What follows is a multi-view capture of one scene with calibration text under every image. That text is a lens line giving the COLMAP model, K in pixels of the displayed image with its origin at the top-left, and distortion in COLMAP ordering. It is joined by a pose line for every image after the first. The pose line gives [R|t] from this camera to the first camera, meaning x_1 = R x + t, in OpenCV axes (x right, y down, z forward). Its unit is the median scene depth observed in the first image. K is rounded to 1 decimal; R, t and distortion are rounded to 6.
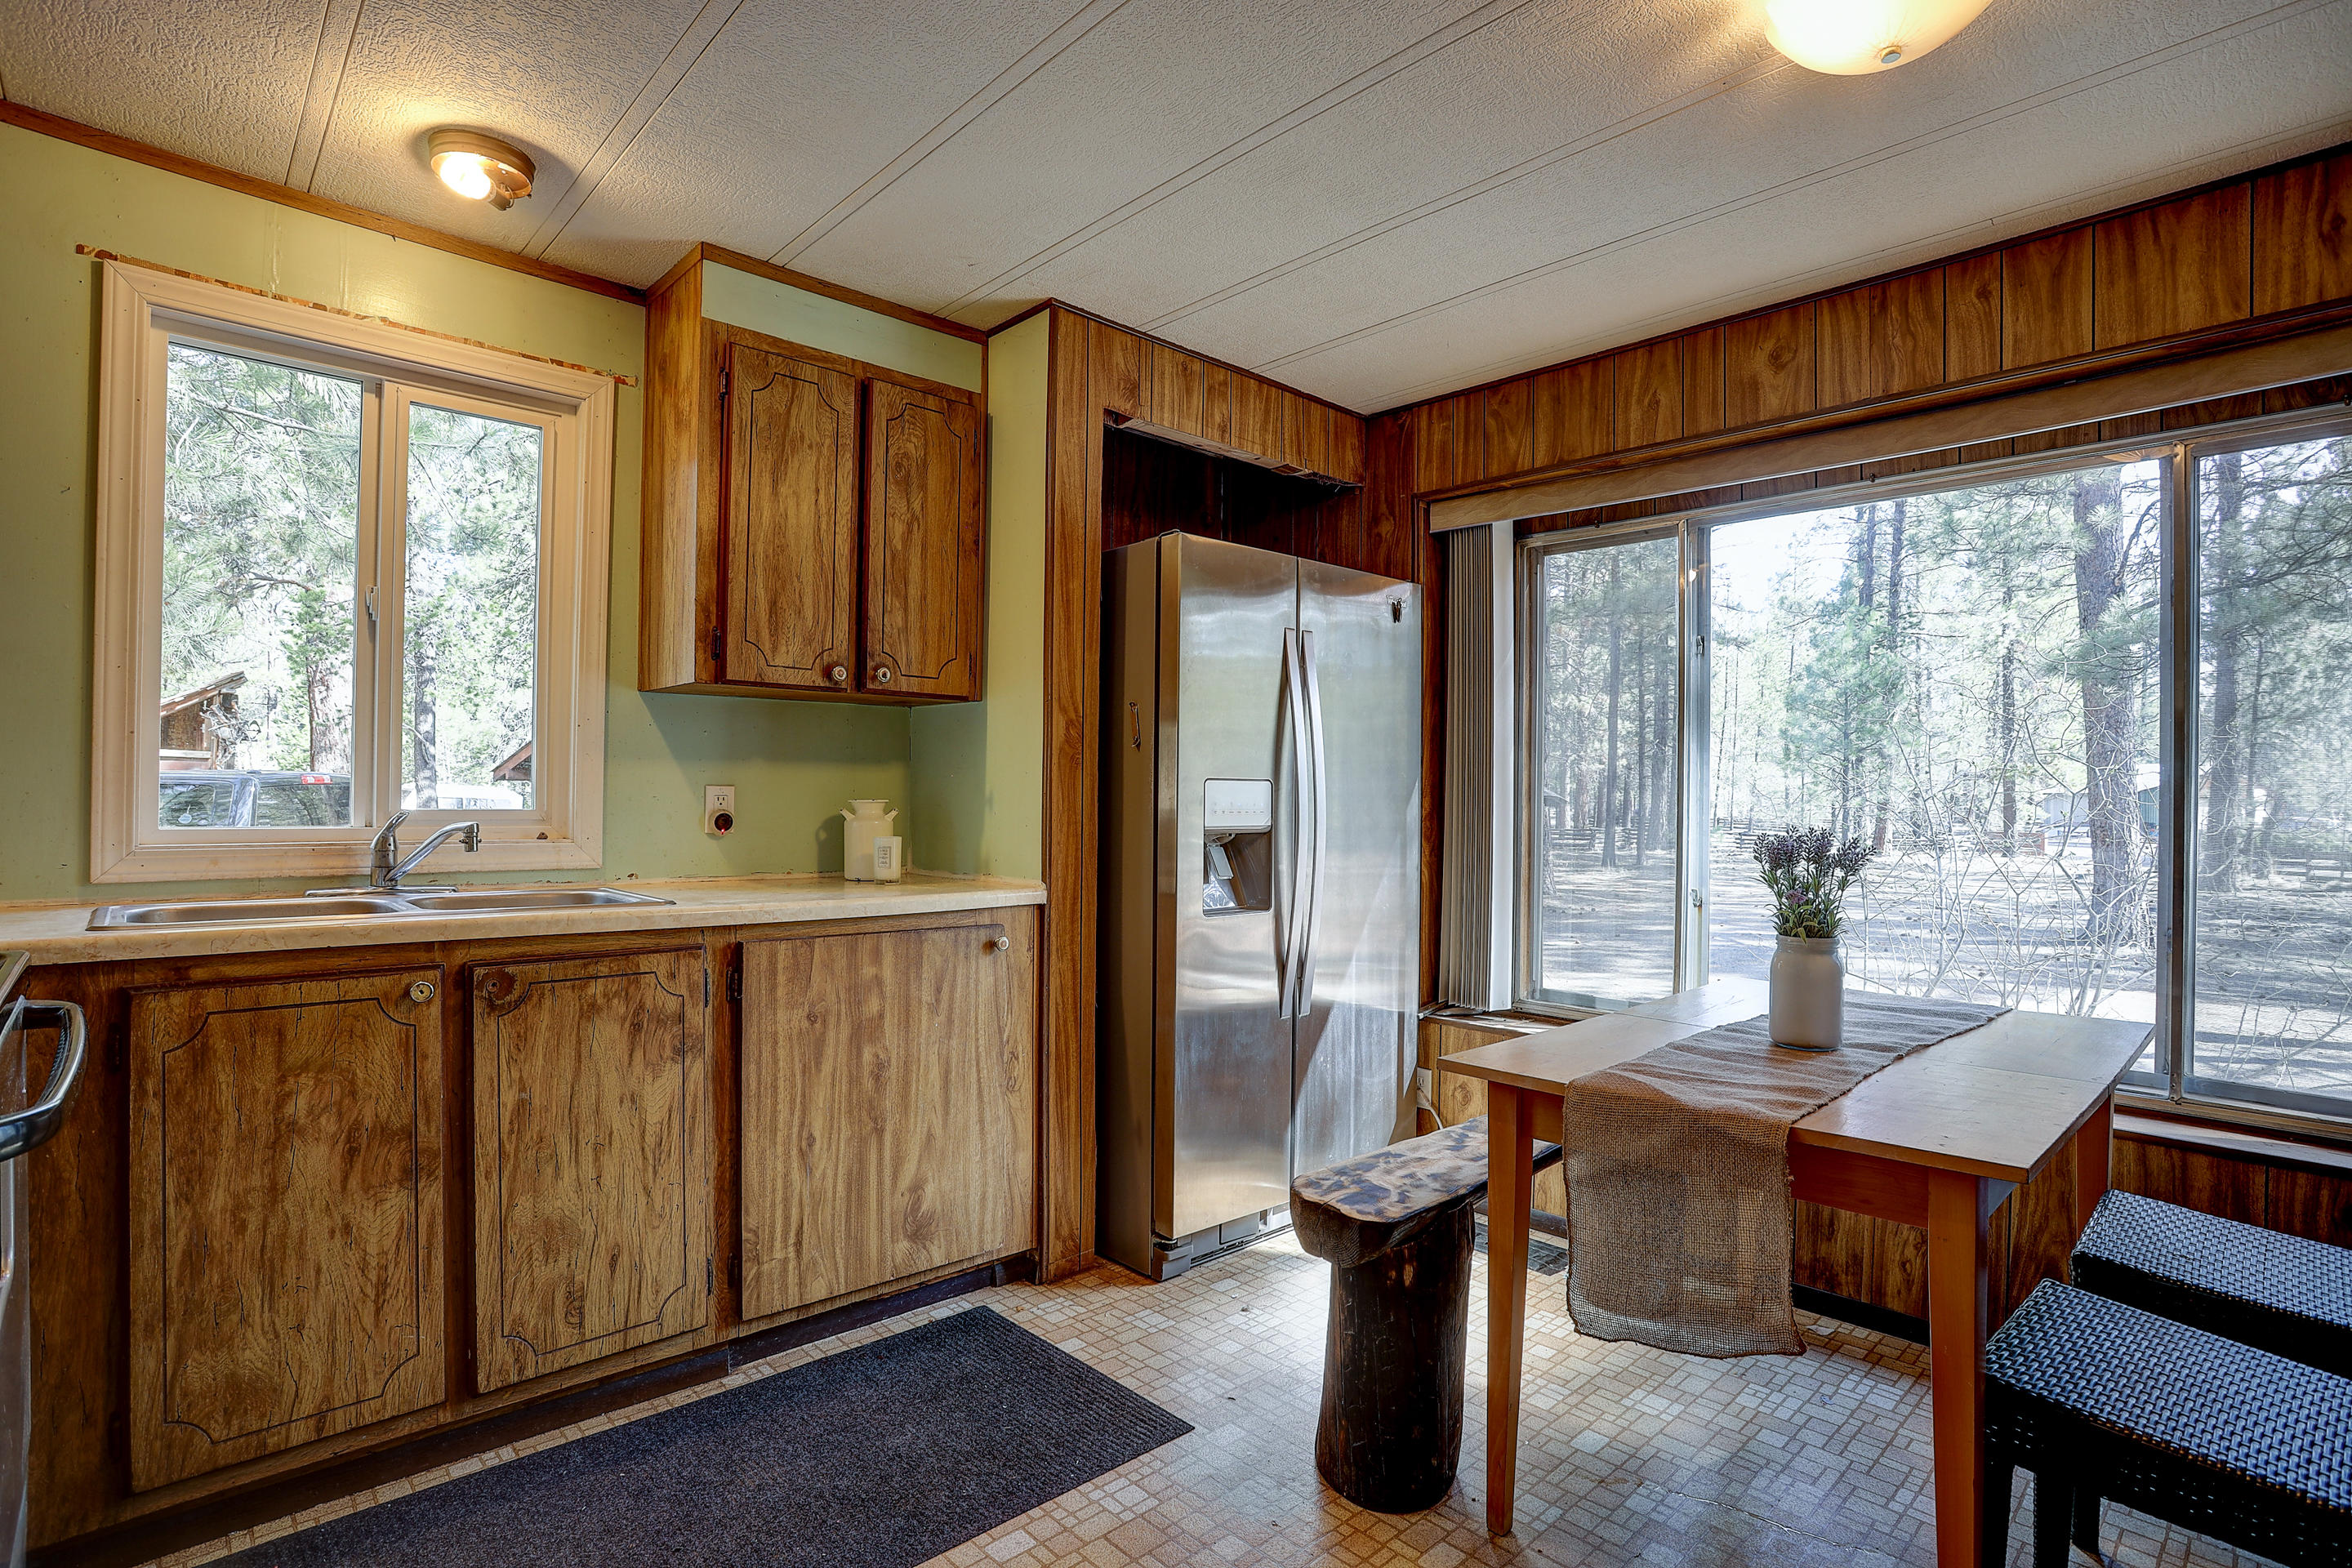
lens RADIAL K [[1154.5, 0, 1191.7], [0, 1154.5, 794.5], [0, 0, 1]] dist [-0.075303, 0.033913]
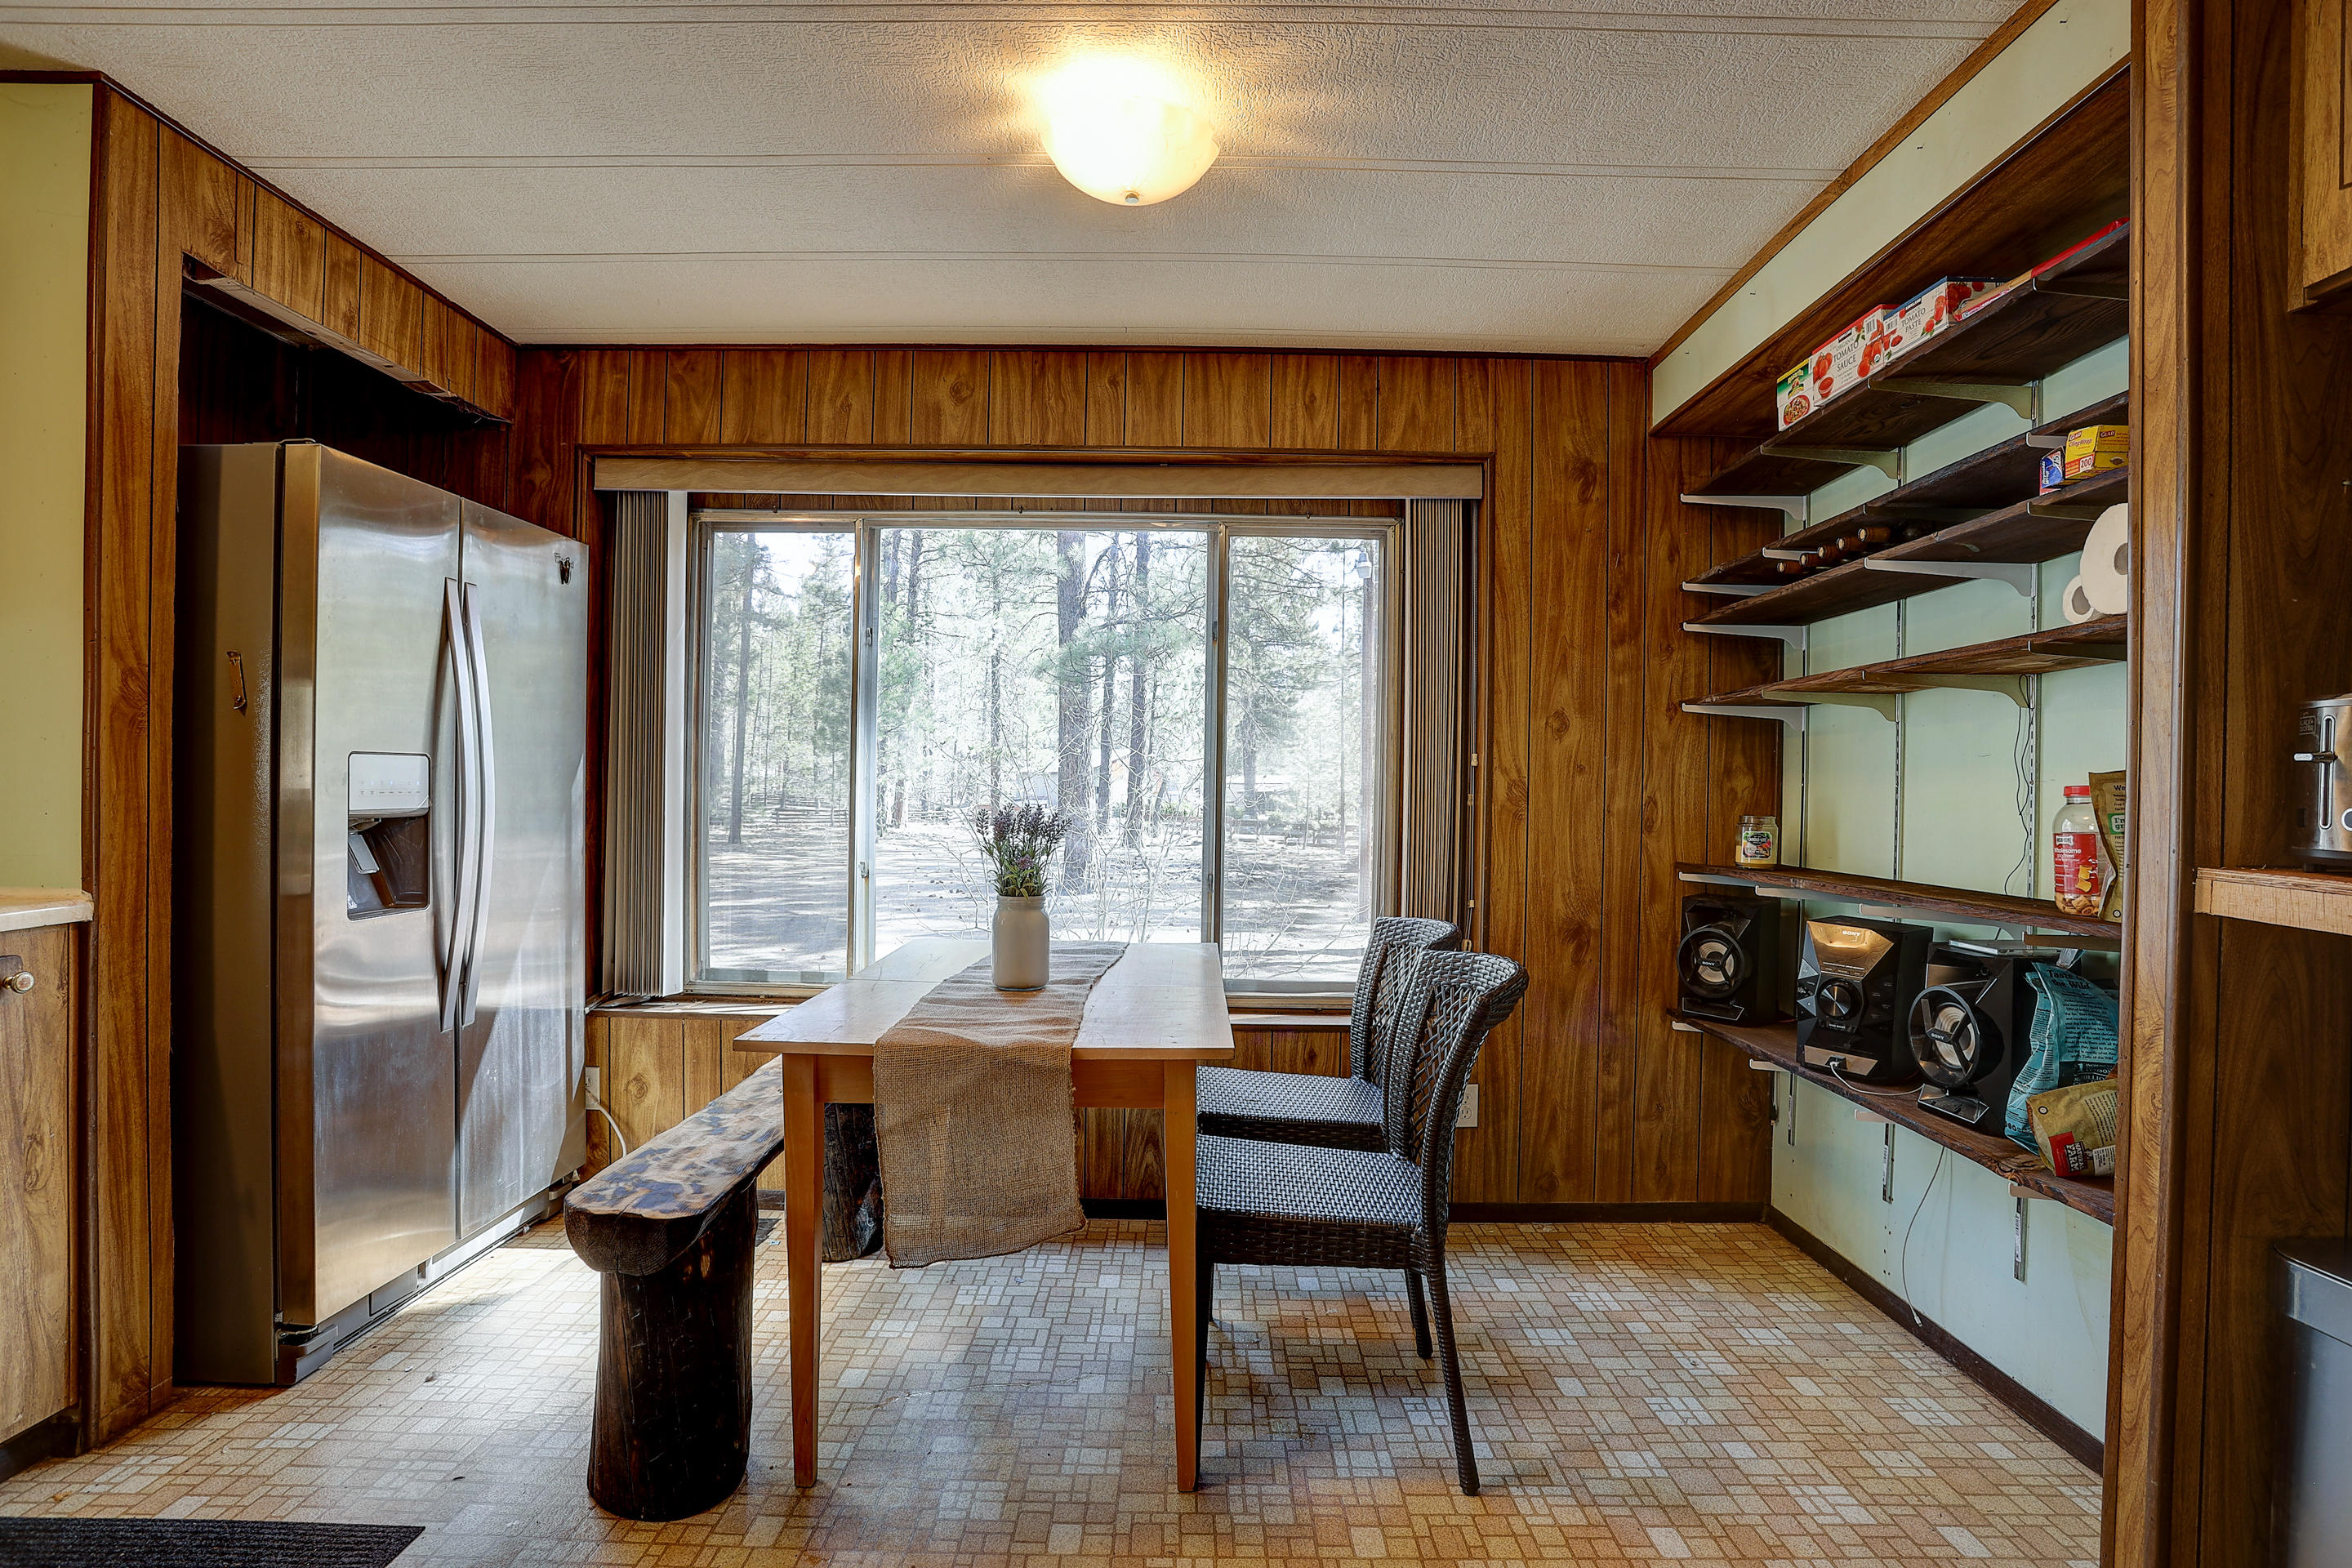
lens RADIAL K [[1154.5, 0, 1191.7], [0, 1154.5, 794.5], [0, 0, 1]] dist [-0.075303, 0.033913]
pose [[0.691917, -0.006287, 0.721950, -0.150921], [-0.008858, 0.999813, 0.017195, -0.002626], [-0.721923, -0.018293, 0.691732, 0.022178]]
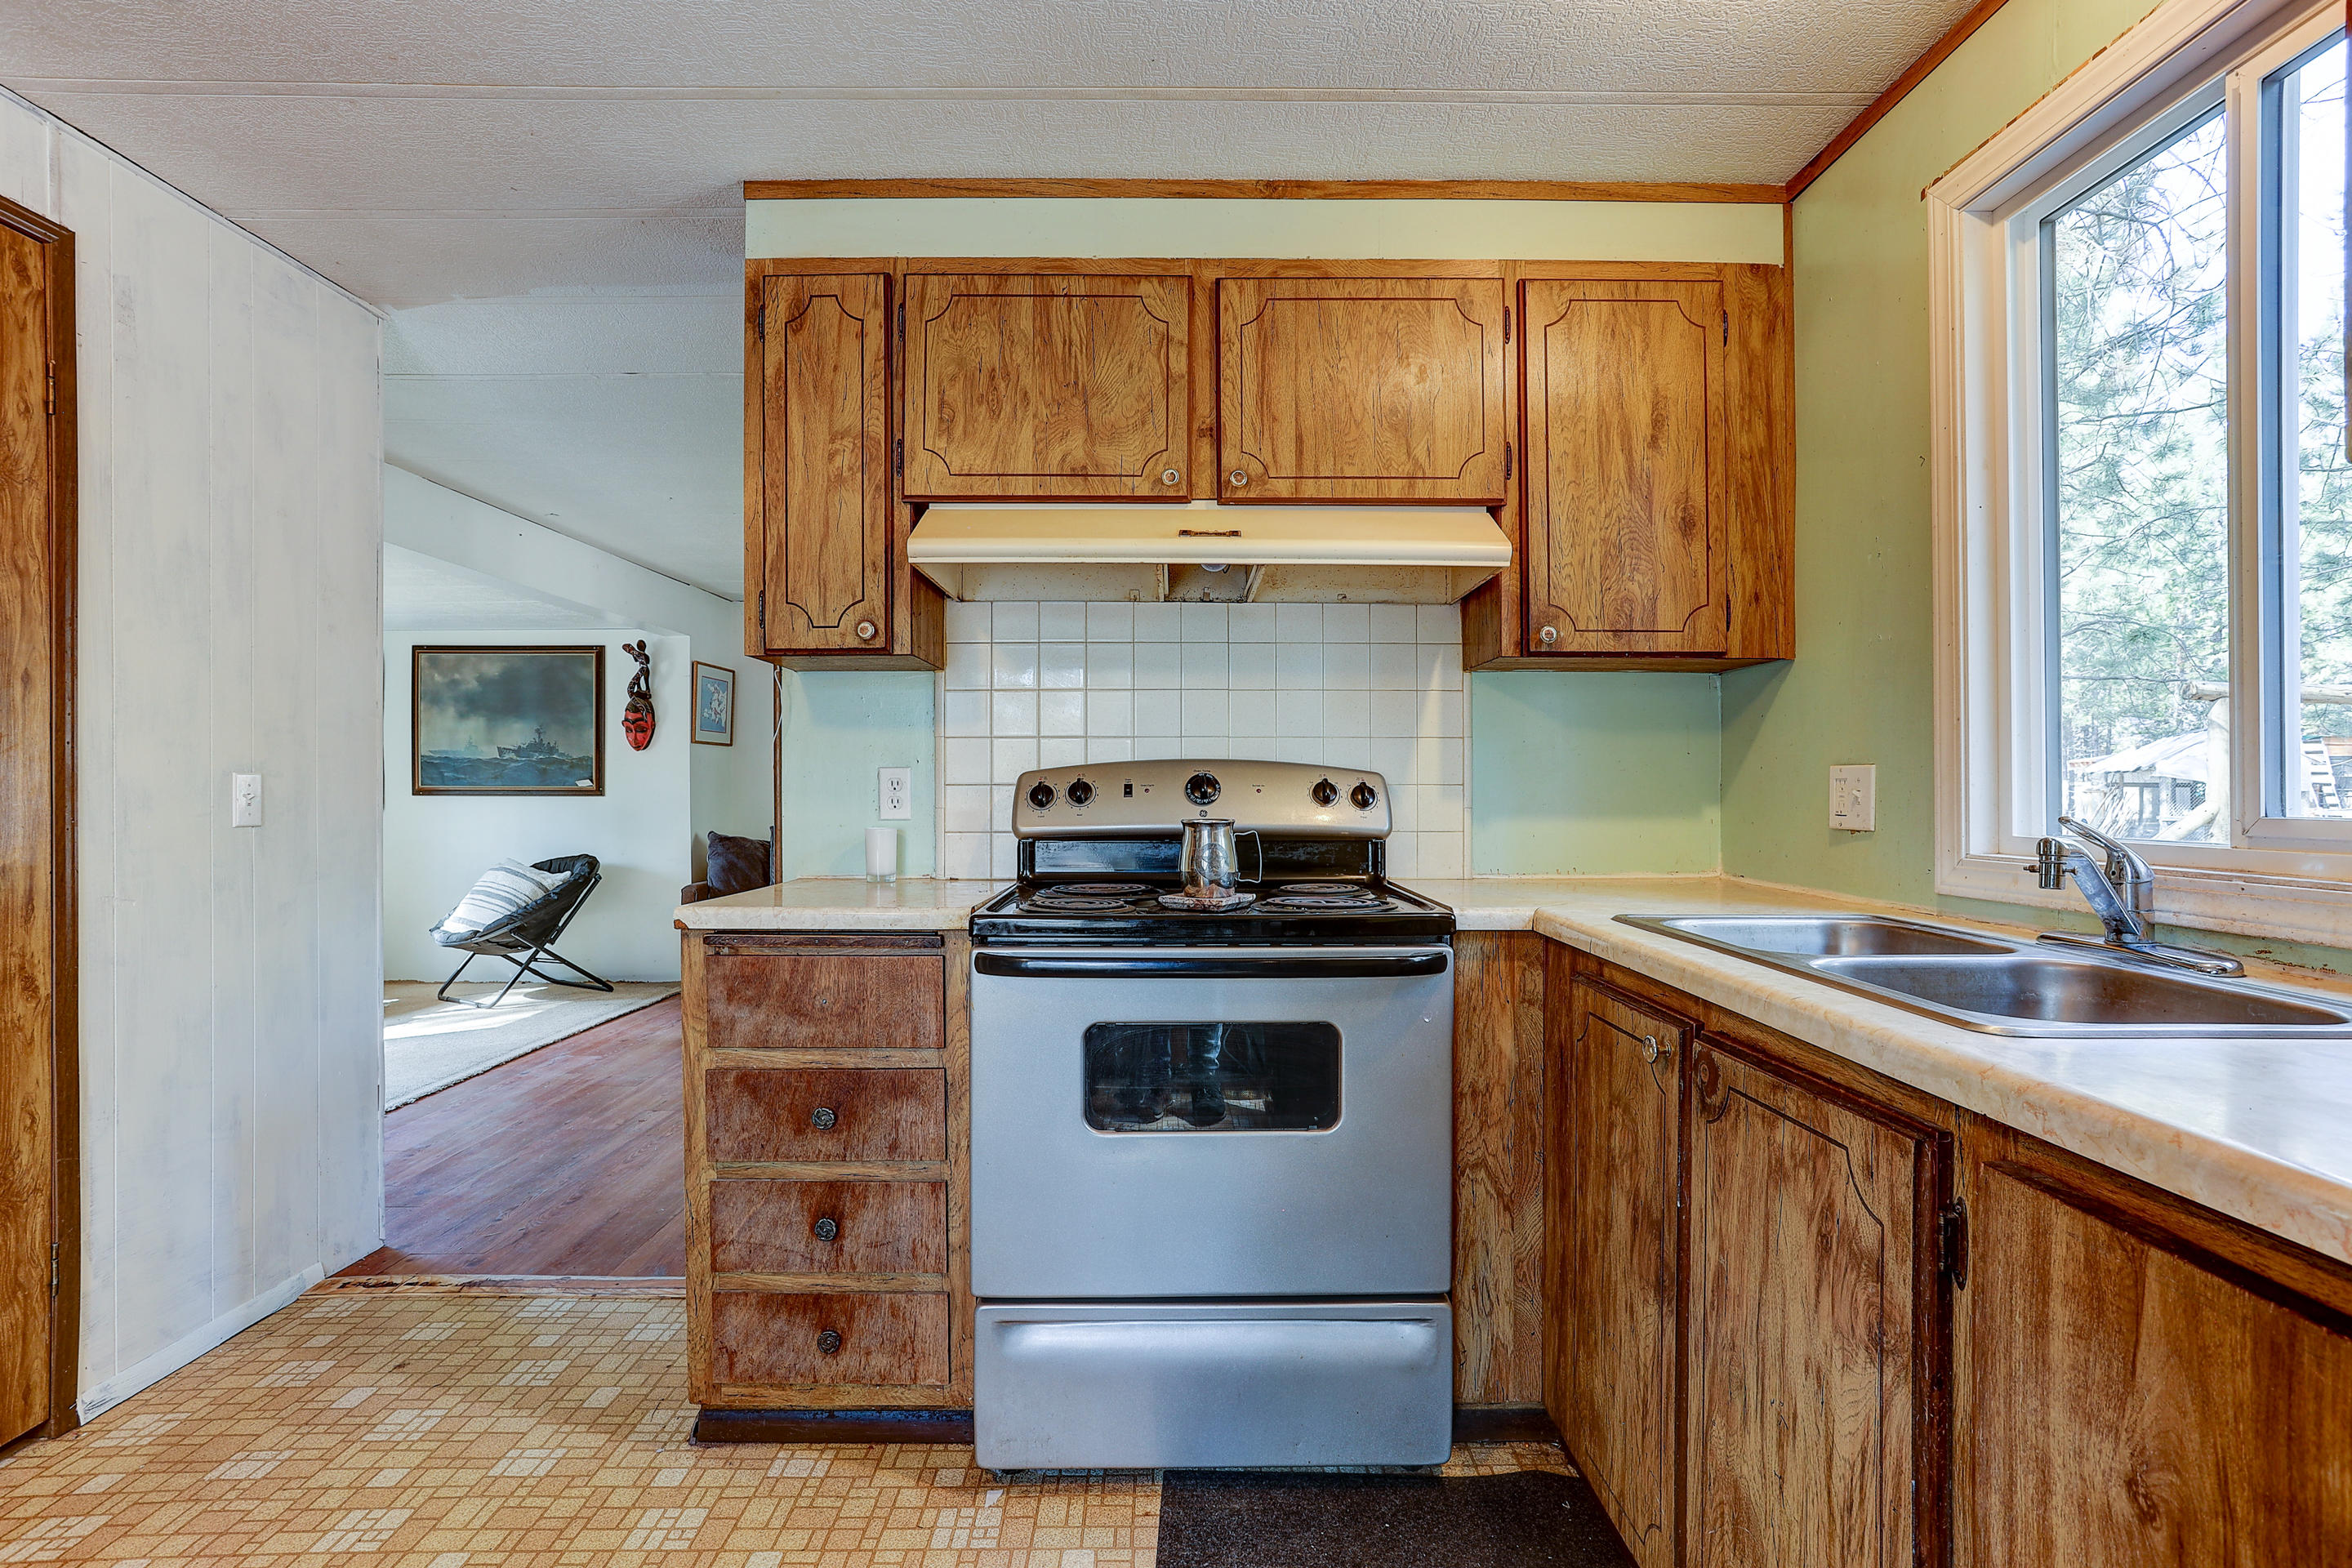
lens RADIAL K [[1144.2, 0, 1193.7], [0, 1144.2, 785.2], [0, 0, 1]] dist [-0.059173, 0.033764]
pose [[-0.678719, -0.011116, -0.734314, 0.055965], [-0.004660, 0.999930, -0.010830, 0.005900], [0.734384, -0.003929, -0.678723, 0.873416]]
